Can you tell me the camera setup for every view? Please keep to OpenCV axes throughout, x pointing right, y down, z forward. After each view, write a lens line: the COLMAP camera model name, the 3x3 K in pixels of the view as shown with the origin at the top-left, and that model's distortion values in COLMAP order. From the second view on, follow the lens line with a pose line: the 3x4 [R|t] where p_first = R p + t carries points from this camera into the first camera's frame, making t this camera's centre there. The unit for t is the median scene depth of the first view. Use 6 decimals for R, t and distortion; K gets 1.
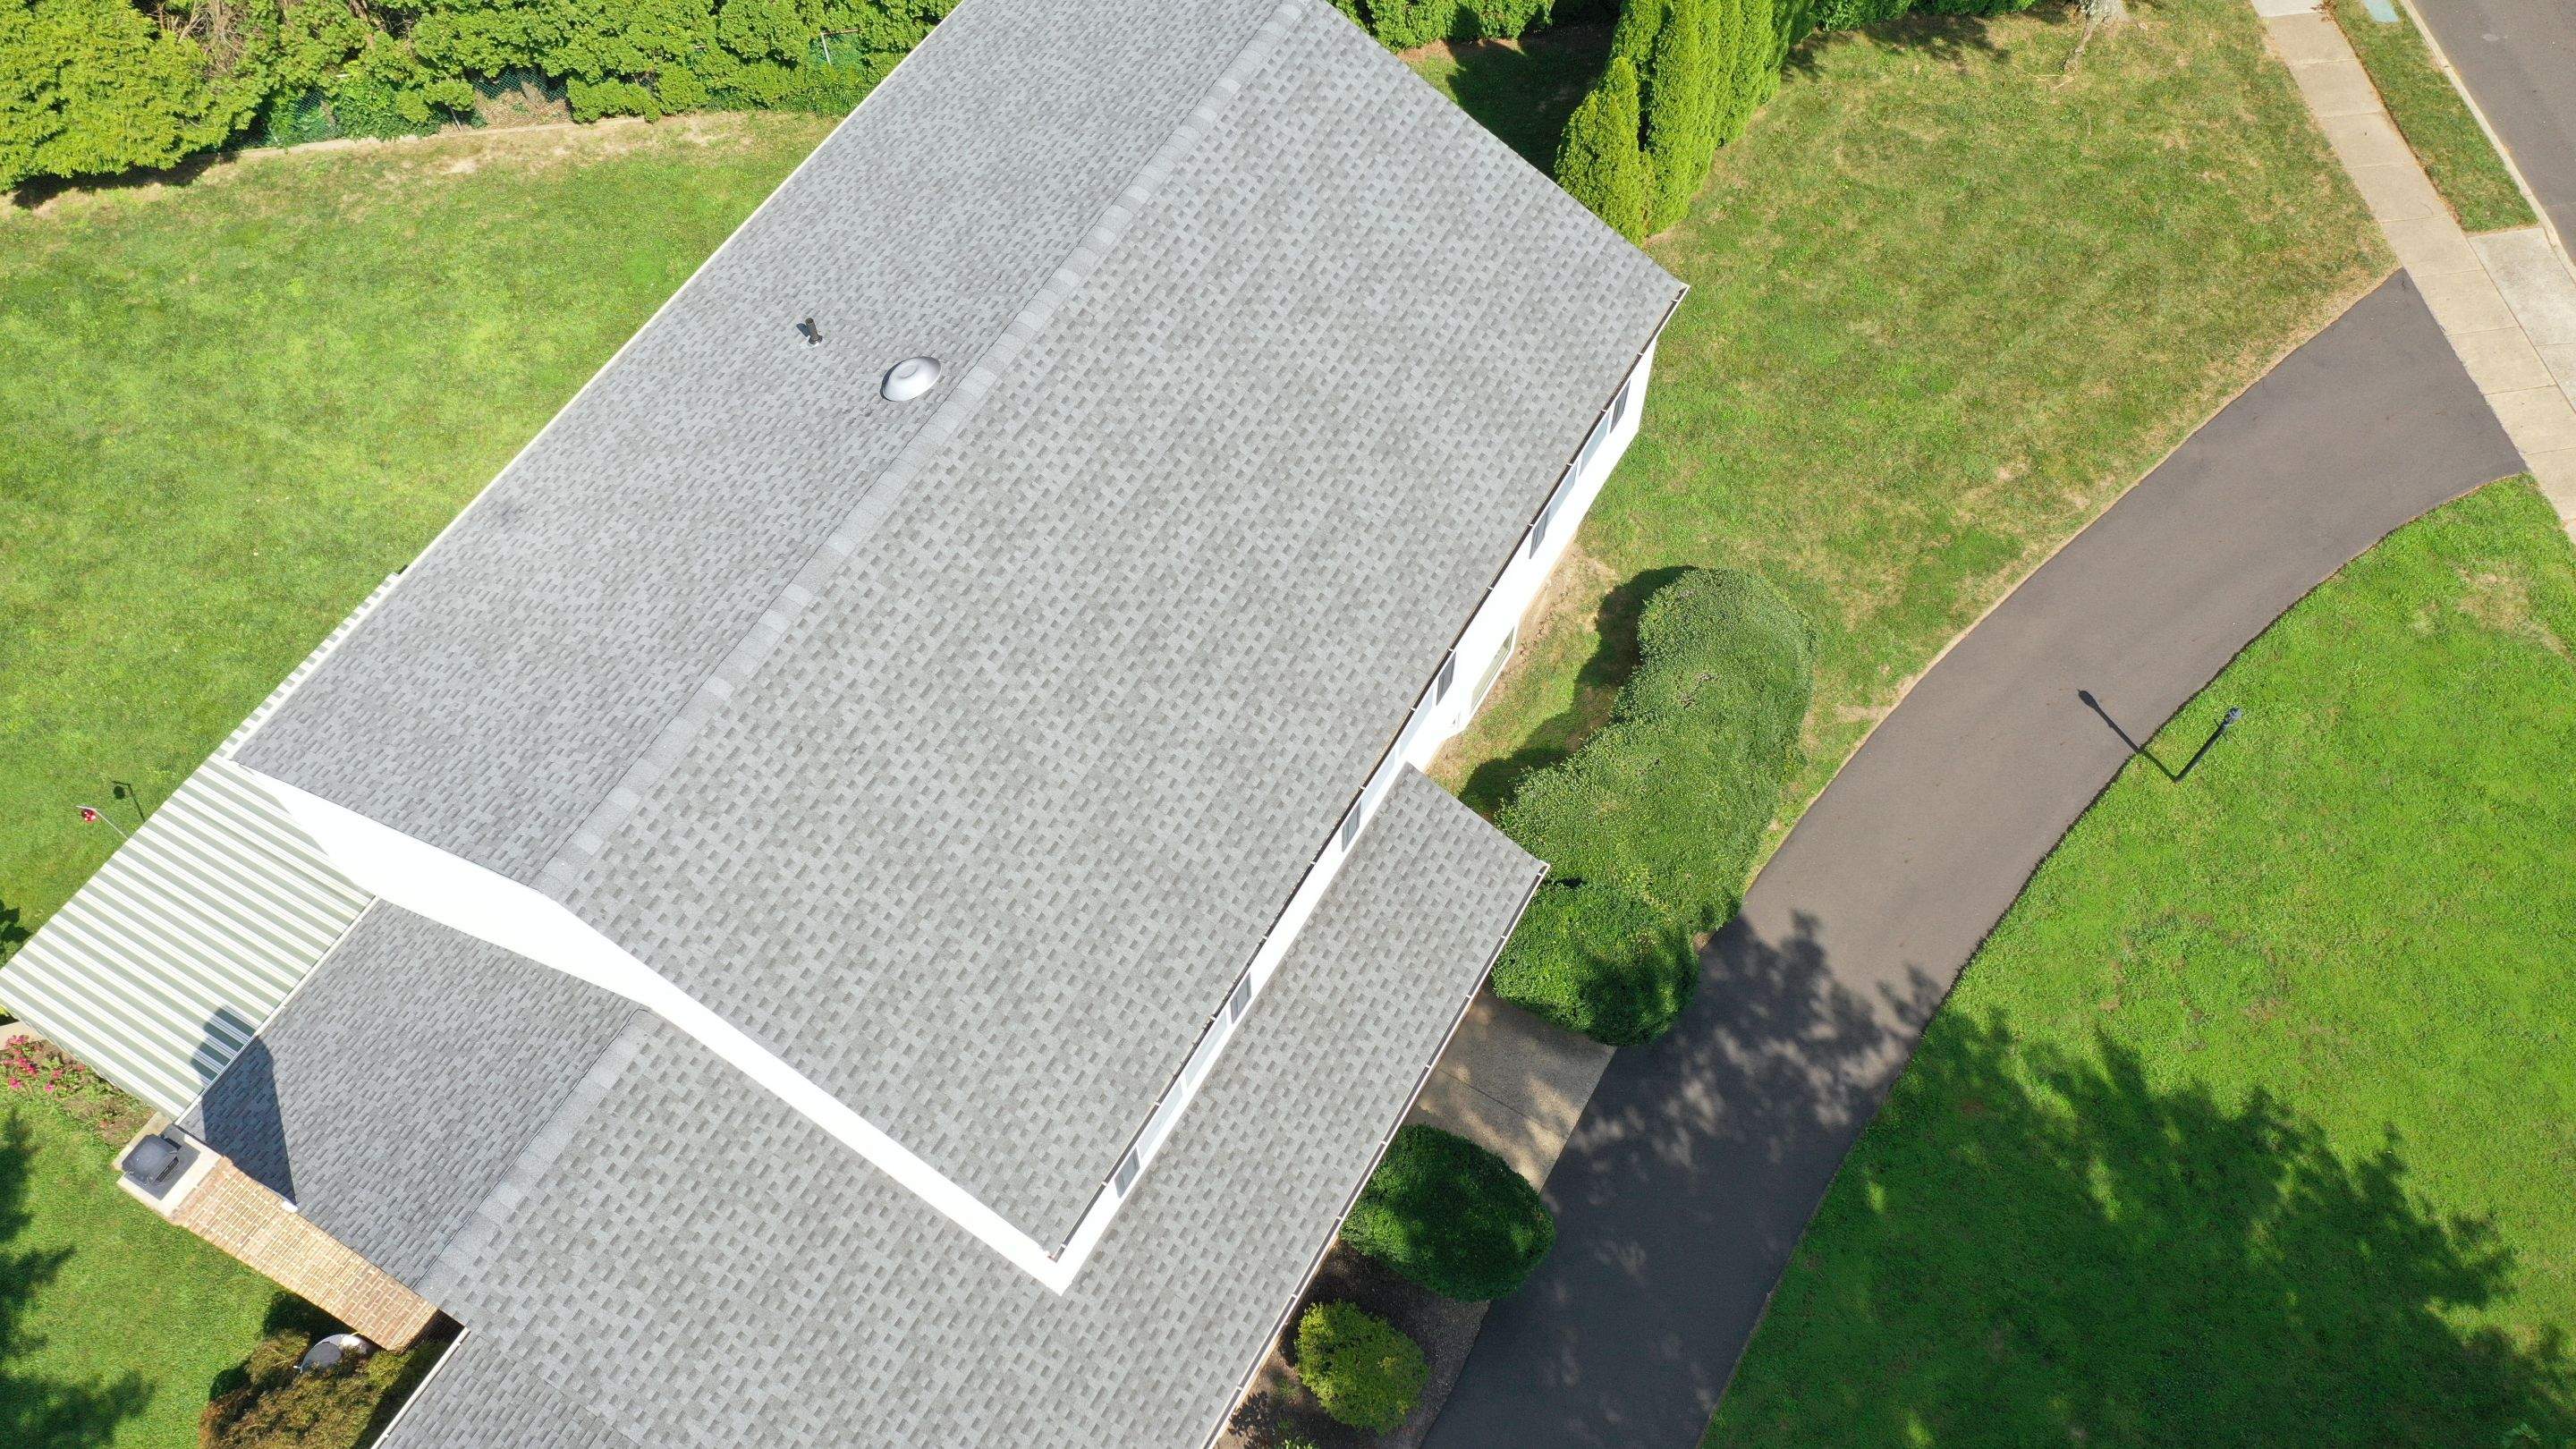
lens RADIAL K [[2031.3, 0, 1295.4], [0, 2031.3, 743.3], [0, 0, 1]] dist [0.013227, 0.005033]
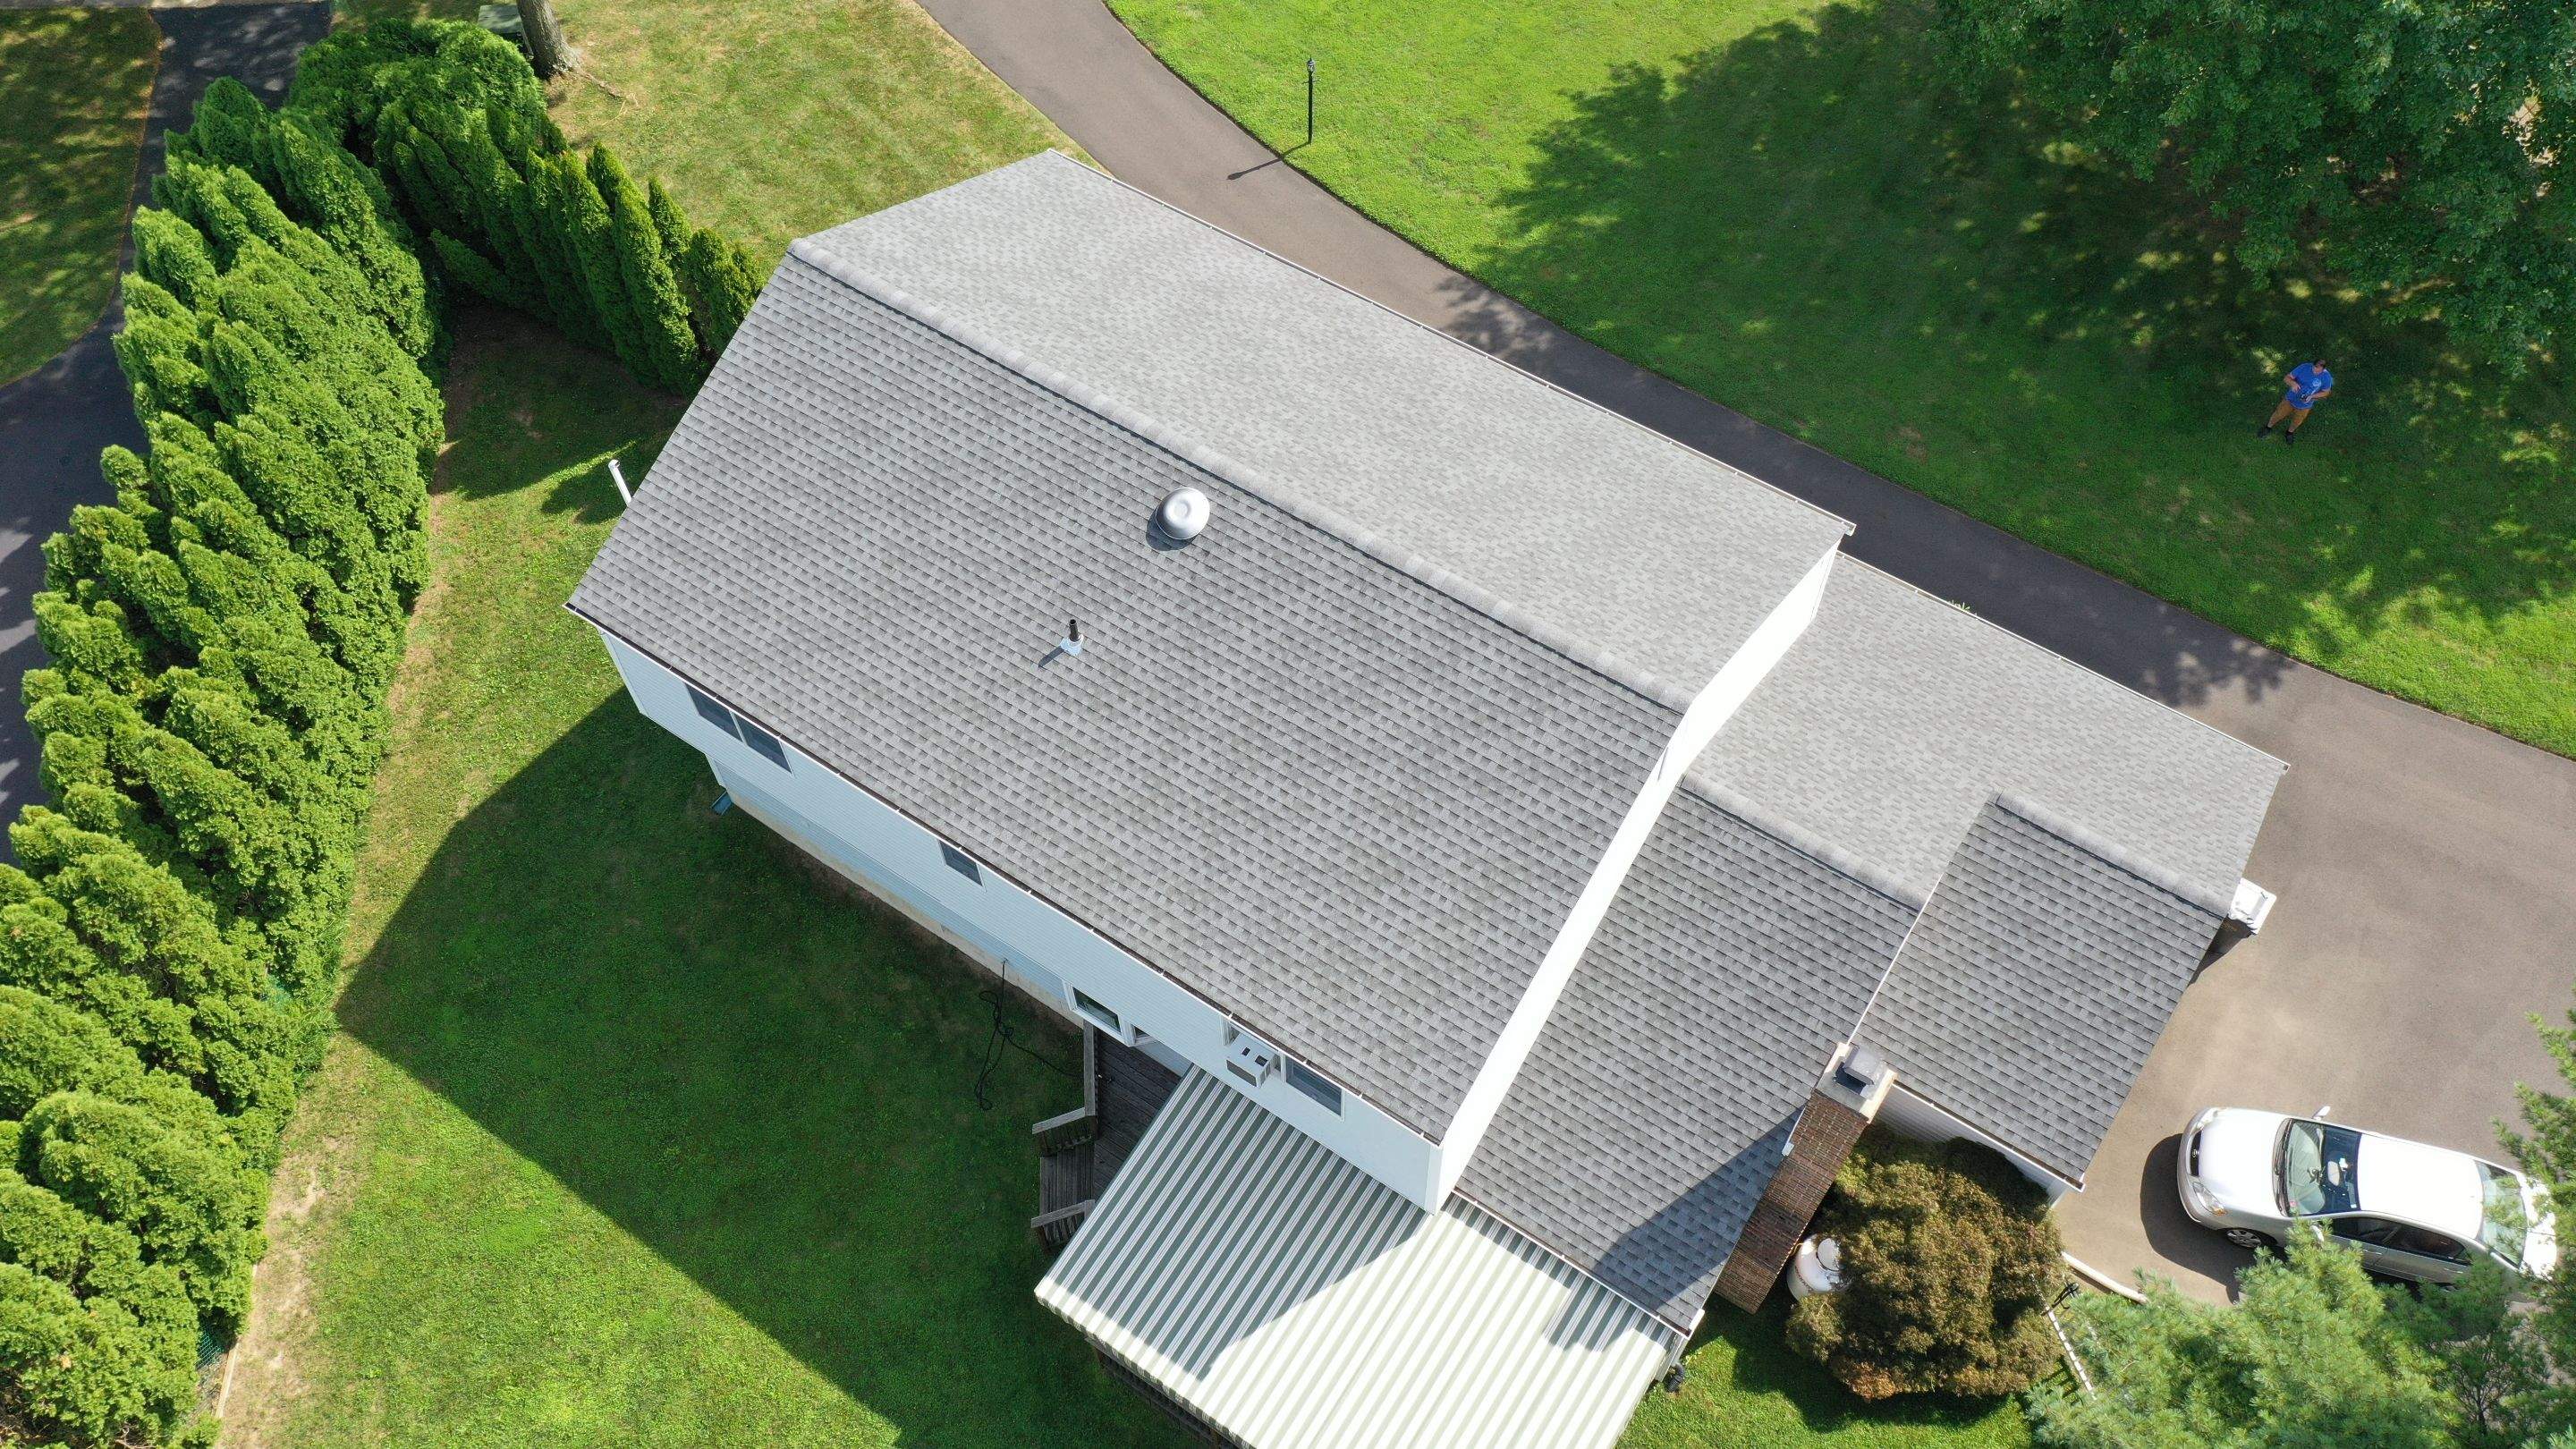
lens RADIAL K [[2031.3, 0, 1286.9], [0, 2031.3, 709.1], [0, 0, 1]] dist [0.013227, 0.005033]
pose [[0.062088, -0.826342, 0.559736, -0.856693], [0.873089, 0.316699, 0.370699, -0.481651], [-0.483591, 0.465684, 0.741133, 0.137495]]
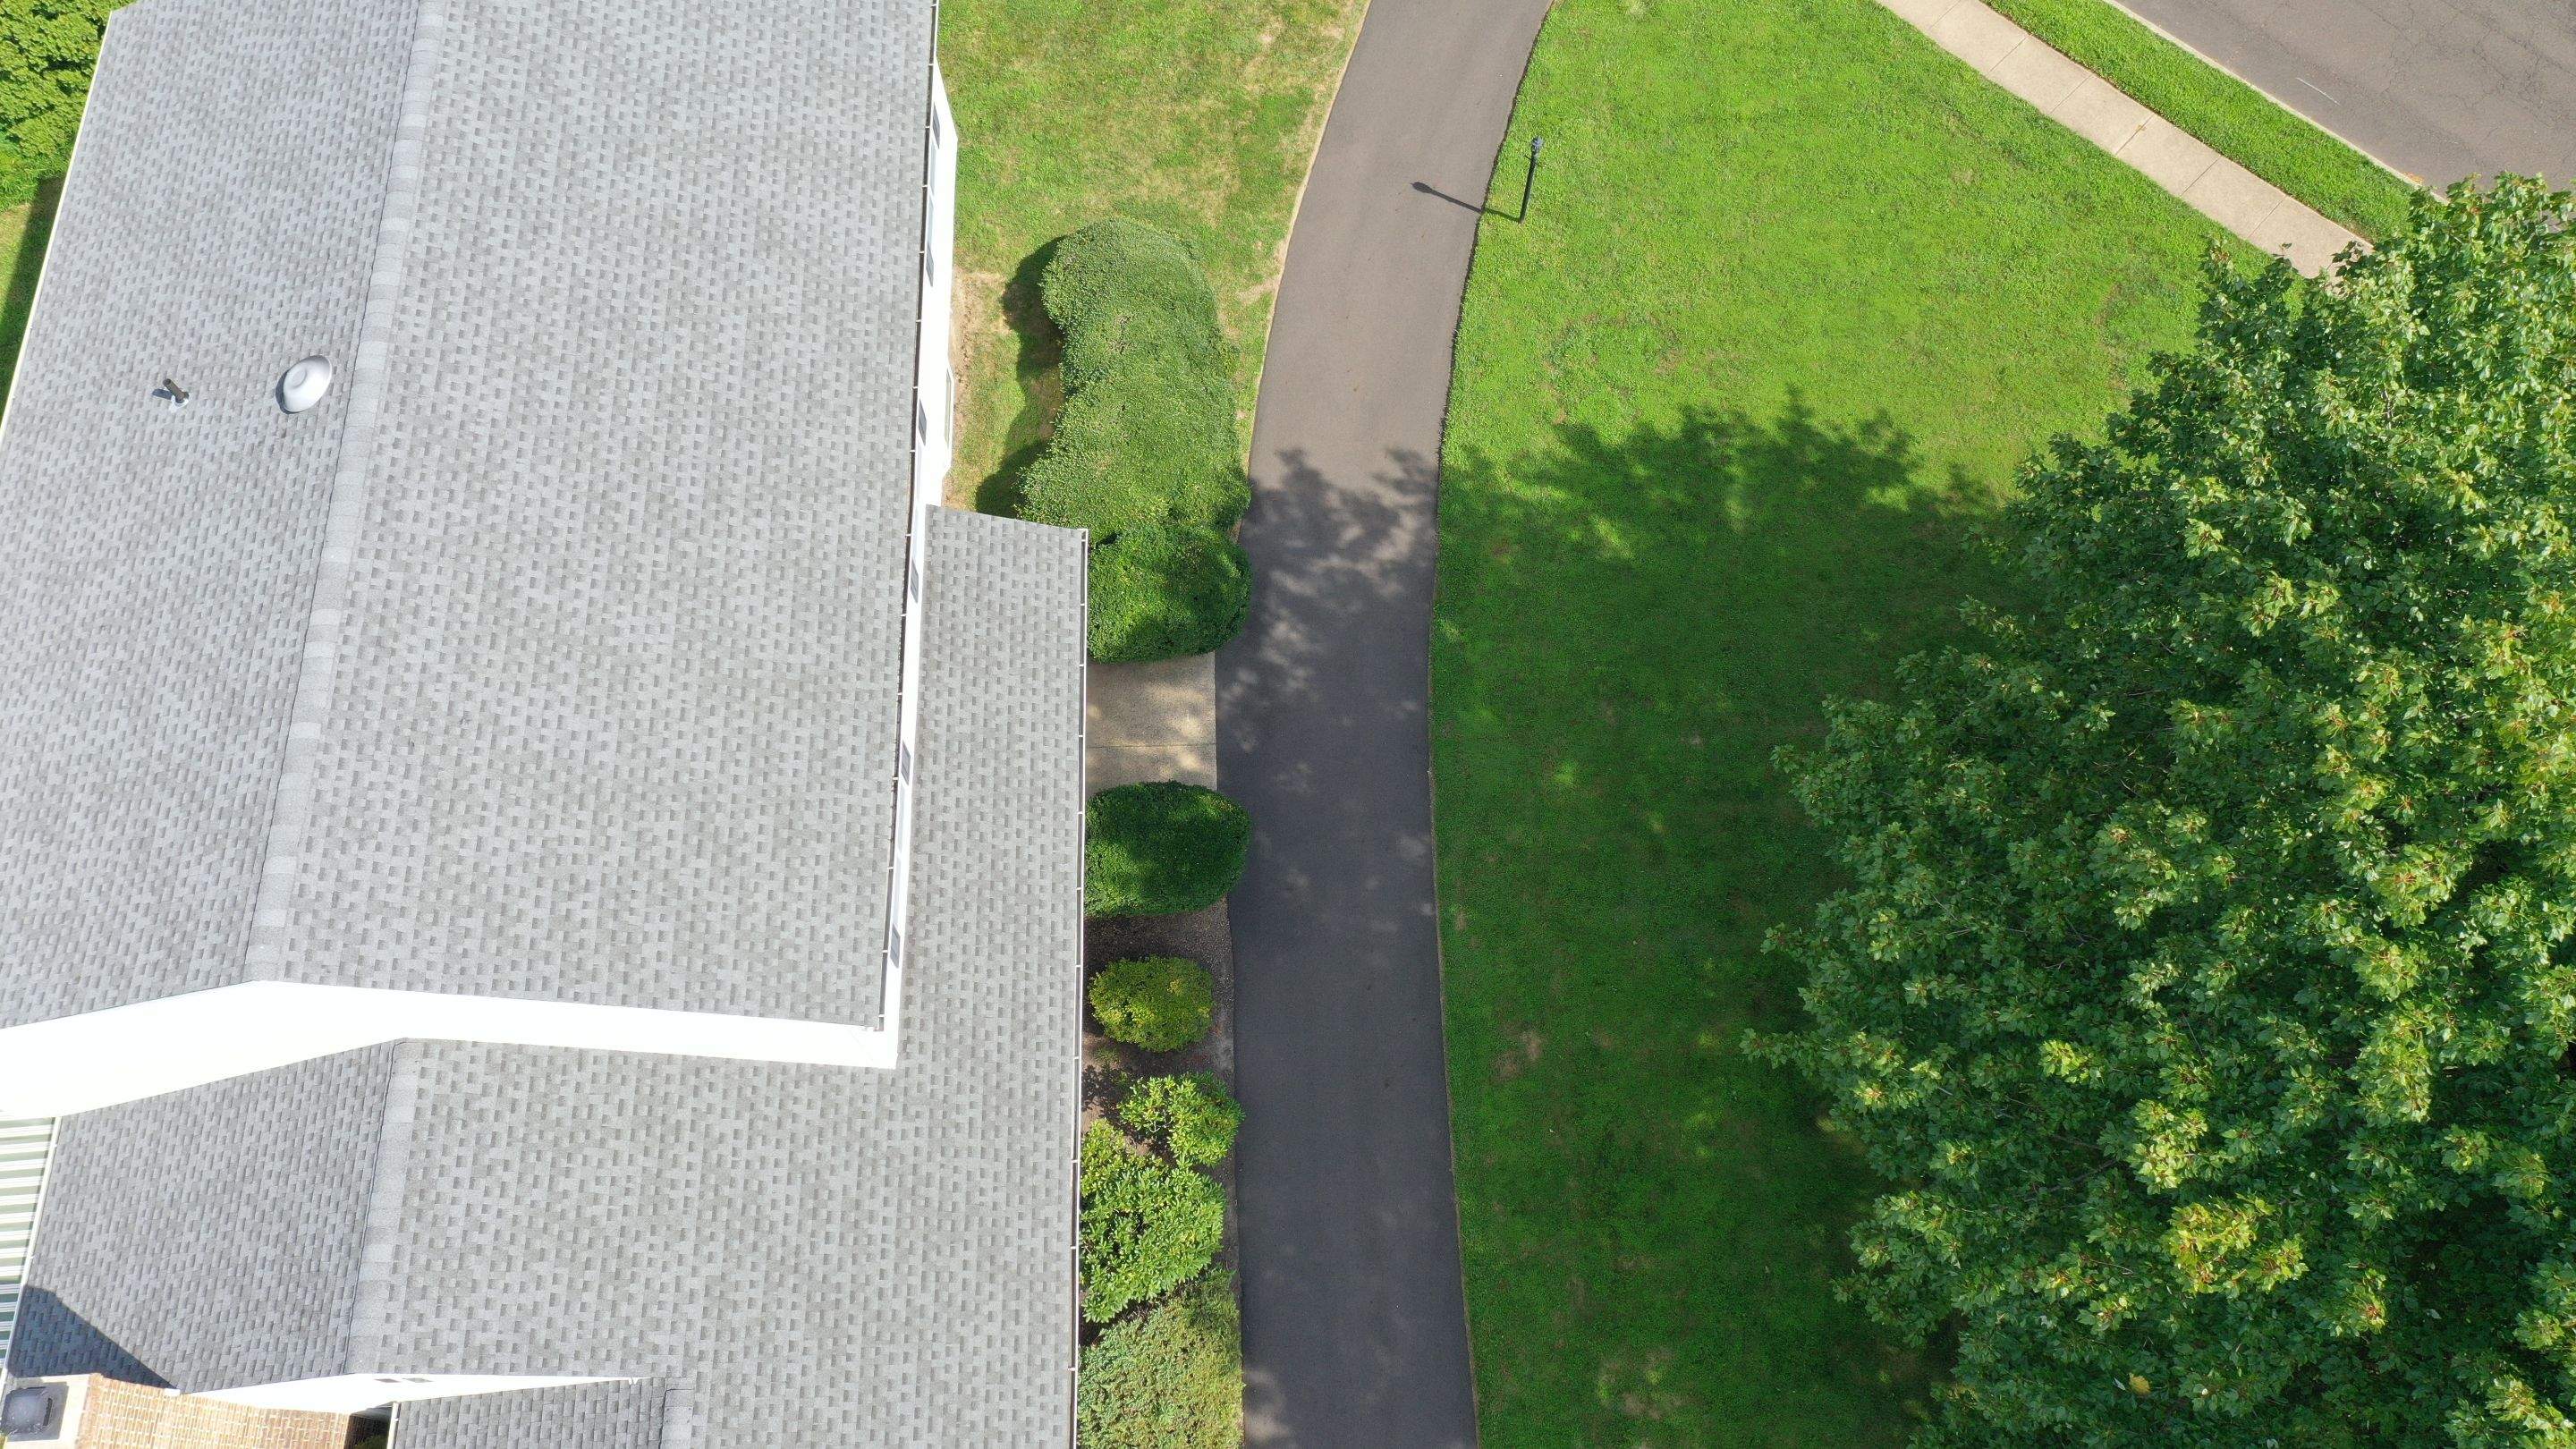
lens RADIAL K [[2031.3, 0, 1294.2], [0, 2031.3, 729.3], [0, 0, 1]] dist [0.013227, 0.005033]
pose [[0.847596, -0.487656, 0.209219, -0.063338], [0.462418, 0.872187, 0.159559, 0.031237], [-0.260288, -0.038495, 0.964763, -0.093948]]
